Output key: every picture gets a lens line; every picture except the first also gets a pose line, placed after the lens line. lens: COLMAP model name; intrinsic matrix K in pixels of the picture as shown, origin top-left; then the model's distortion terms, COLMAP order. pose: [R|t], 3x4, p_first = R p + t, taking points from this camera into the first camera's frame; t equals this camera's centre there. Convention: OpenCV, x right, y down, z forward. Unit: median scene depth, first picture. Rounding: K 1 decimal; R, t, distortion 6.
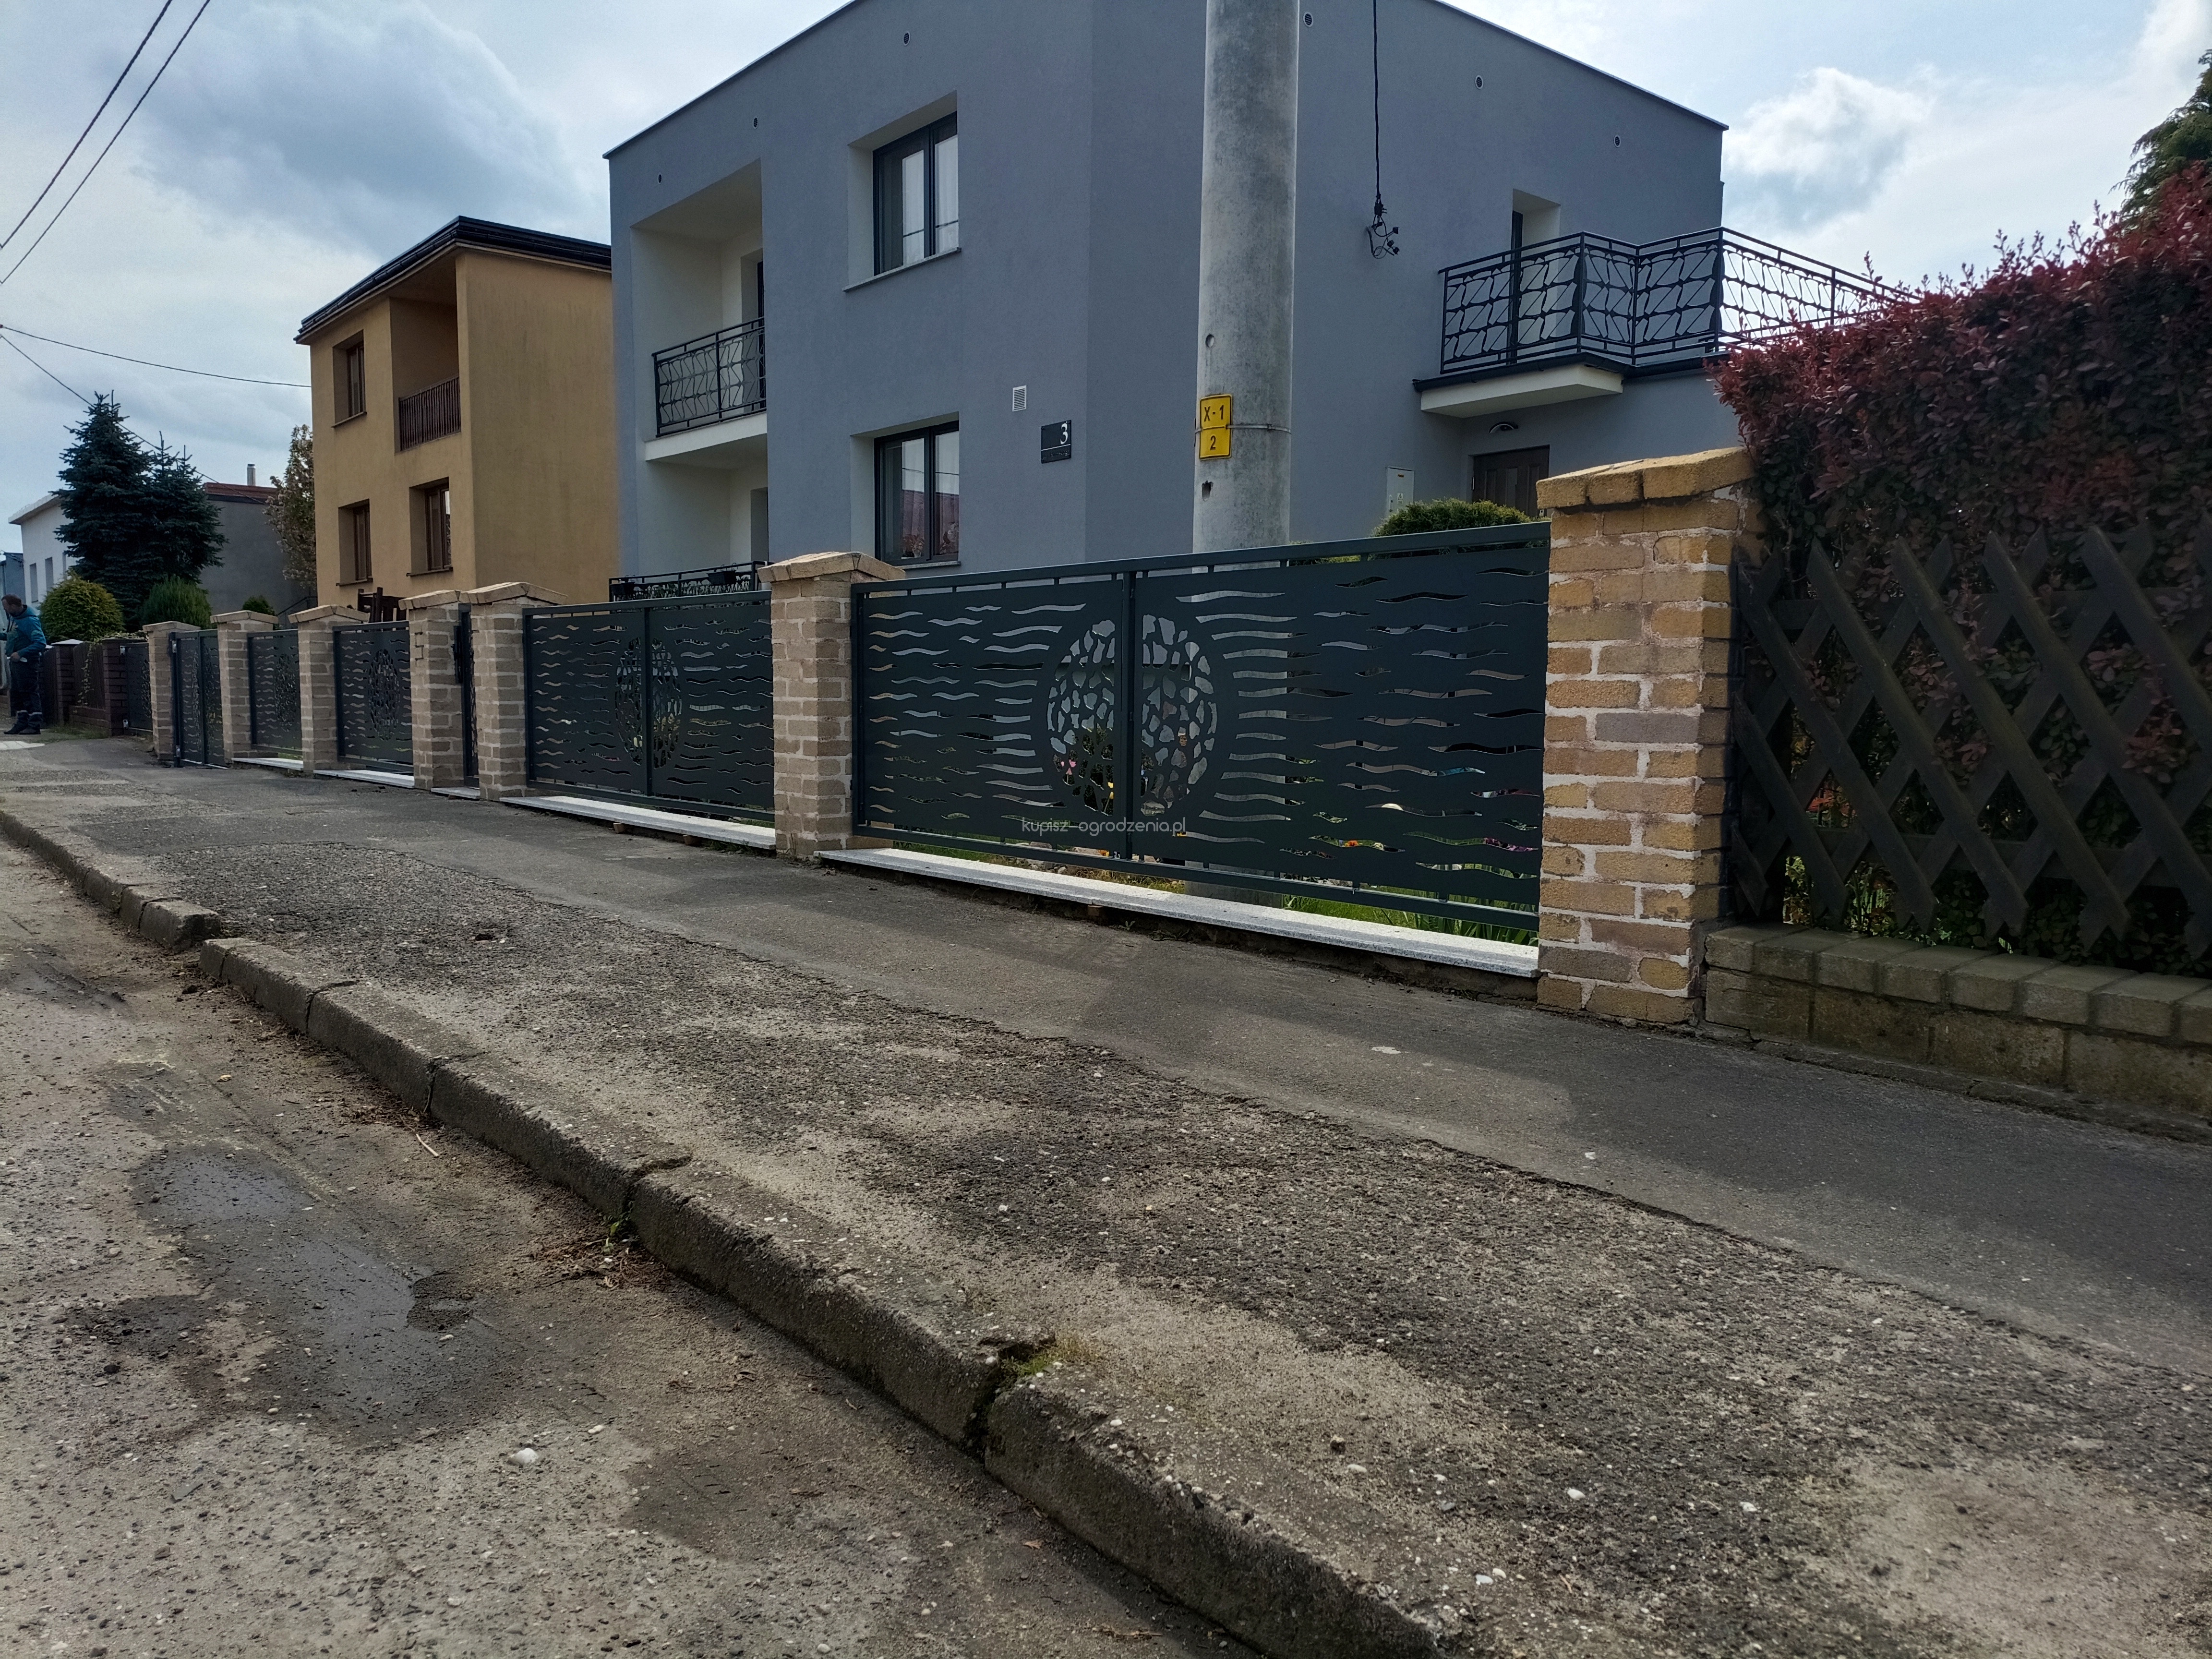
lens RADIAL K [[1633.5, 0, 1098.7], [0, 1633.5, 824.1], [0, 0, 1]] dist [0.066245, -0.055730]
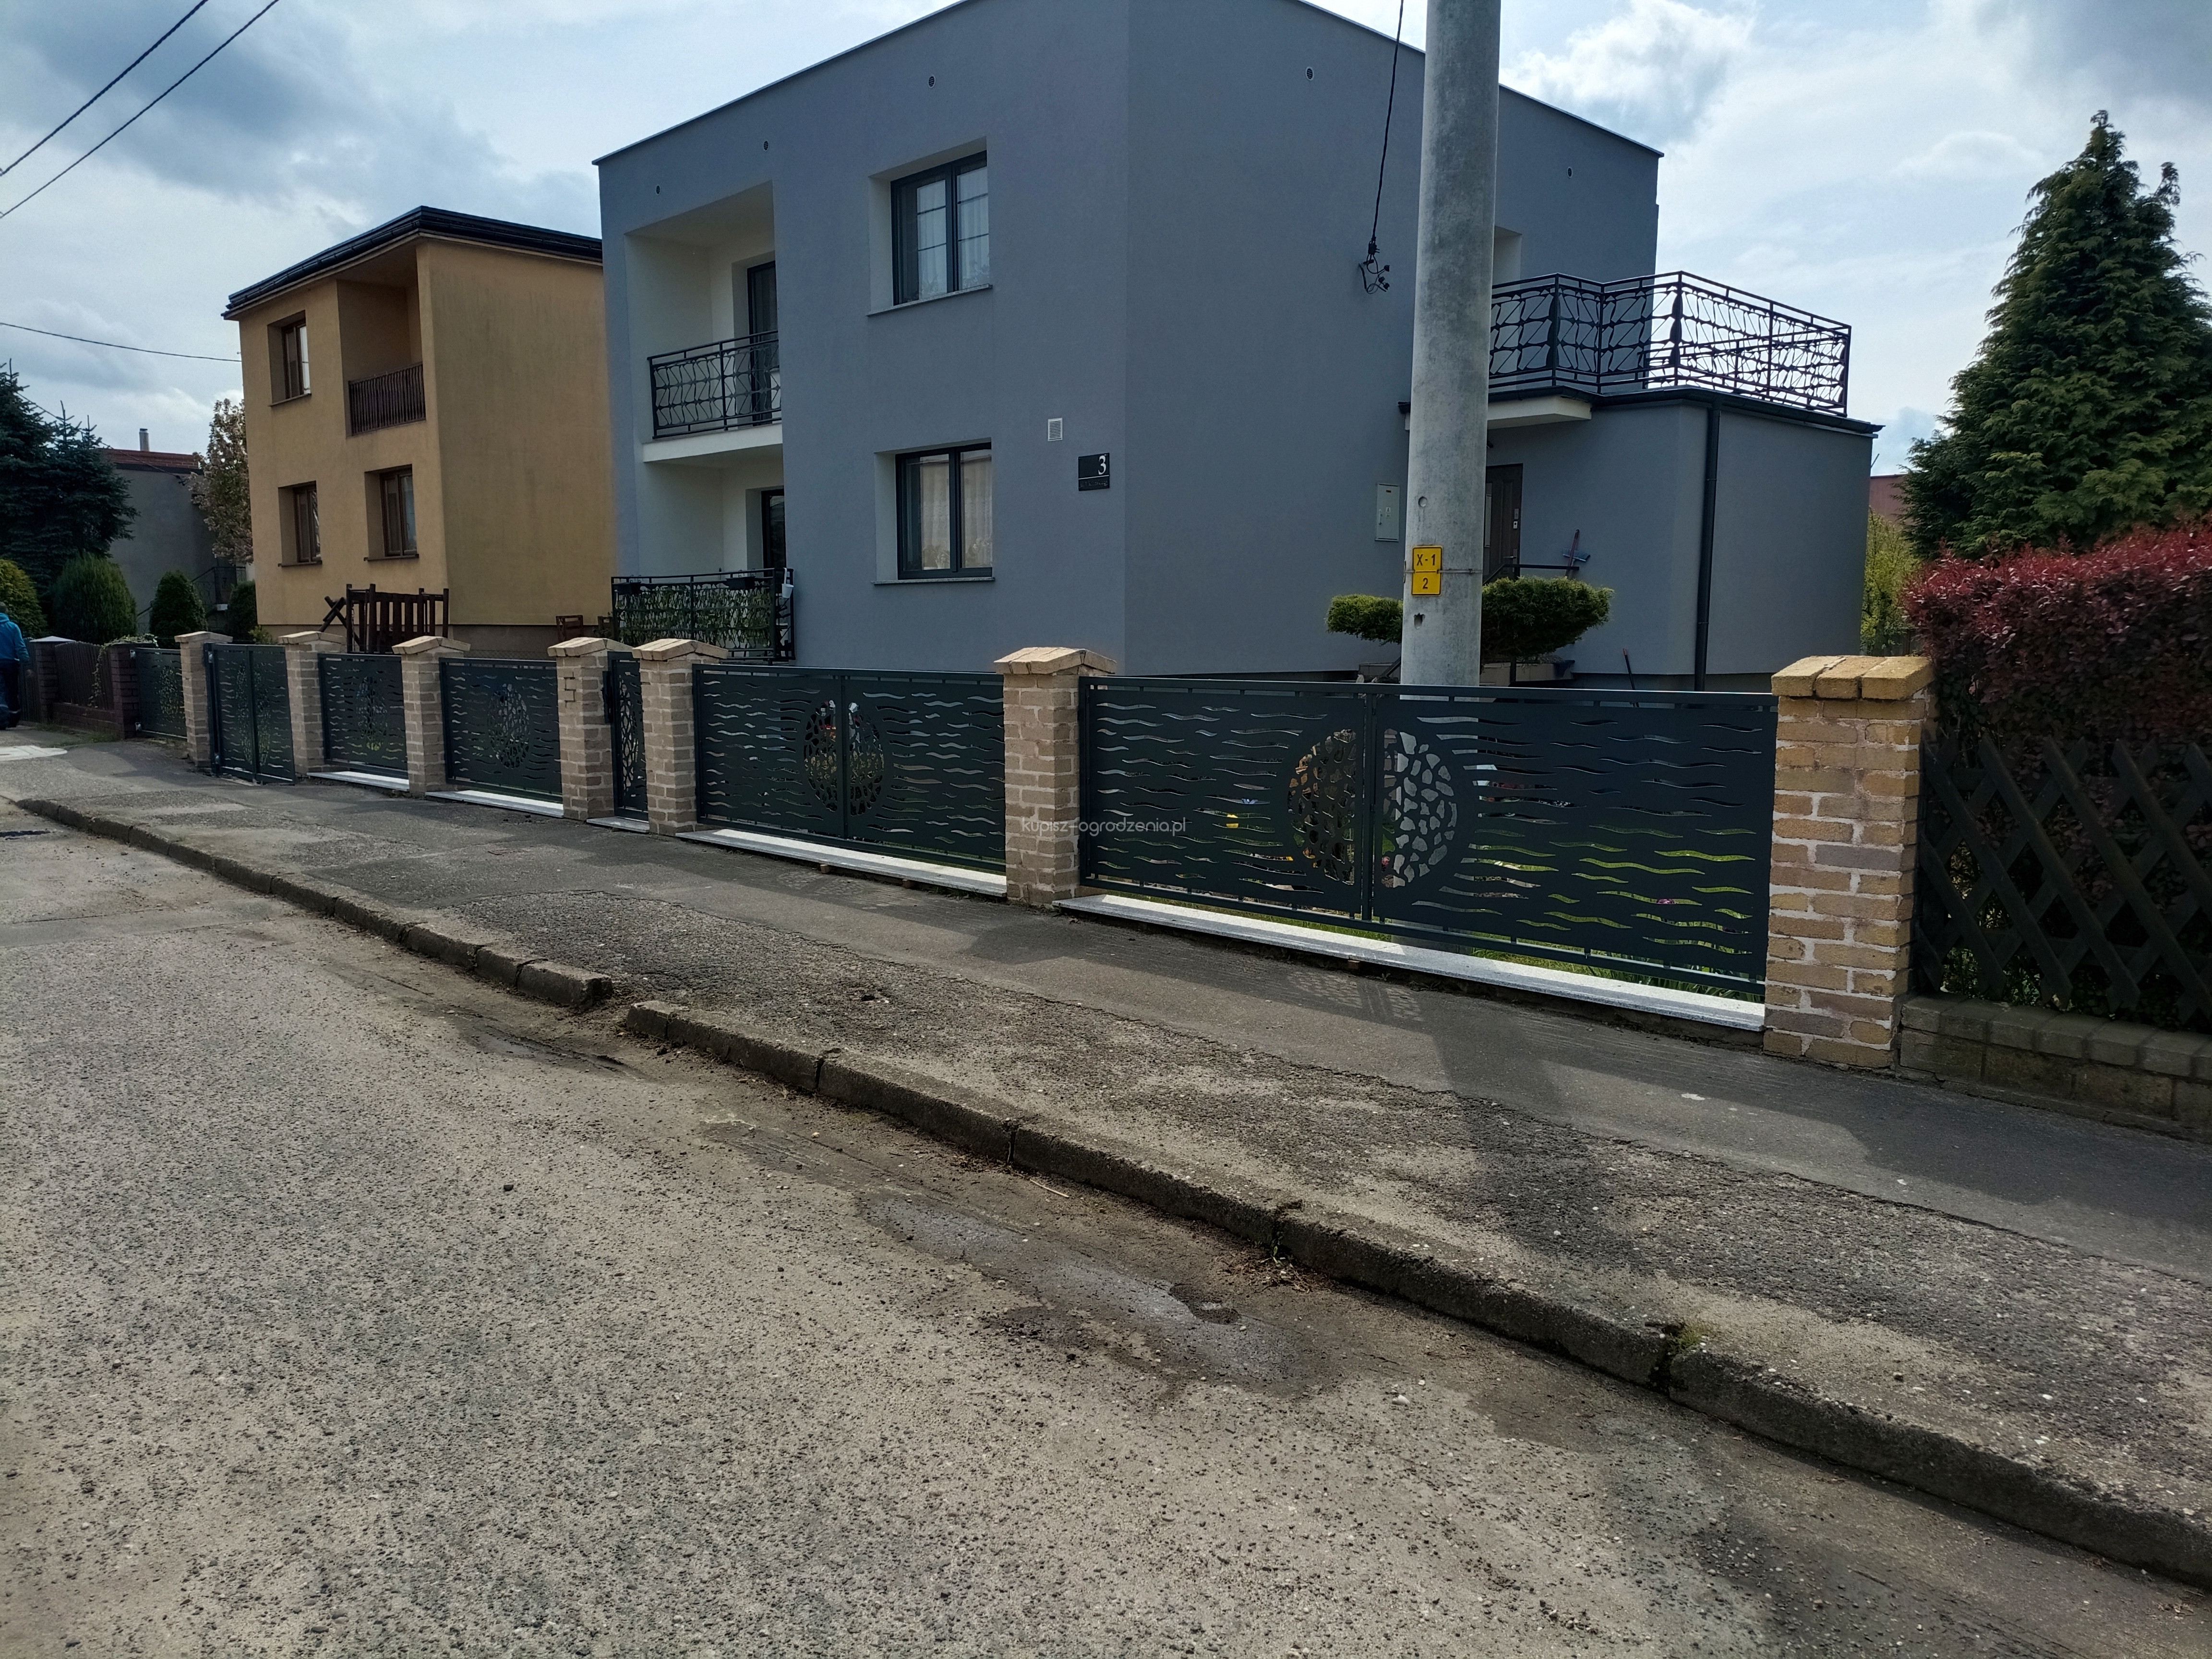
lens RADIAL K [[1633.5, 0, 1107.4], [0, 1633.5, 819.8], [0, 0, 1]] dist [0.066245, -0.055730]
pose [[0.996700, -0.019335, 0.078833, -0.299949], [0.016791, 0.999321, 0.032809, -0.107378], [-0.079414, -0.031377, 0.996348, -0.252138]]
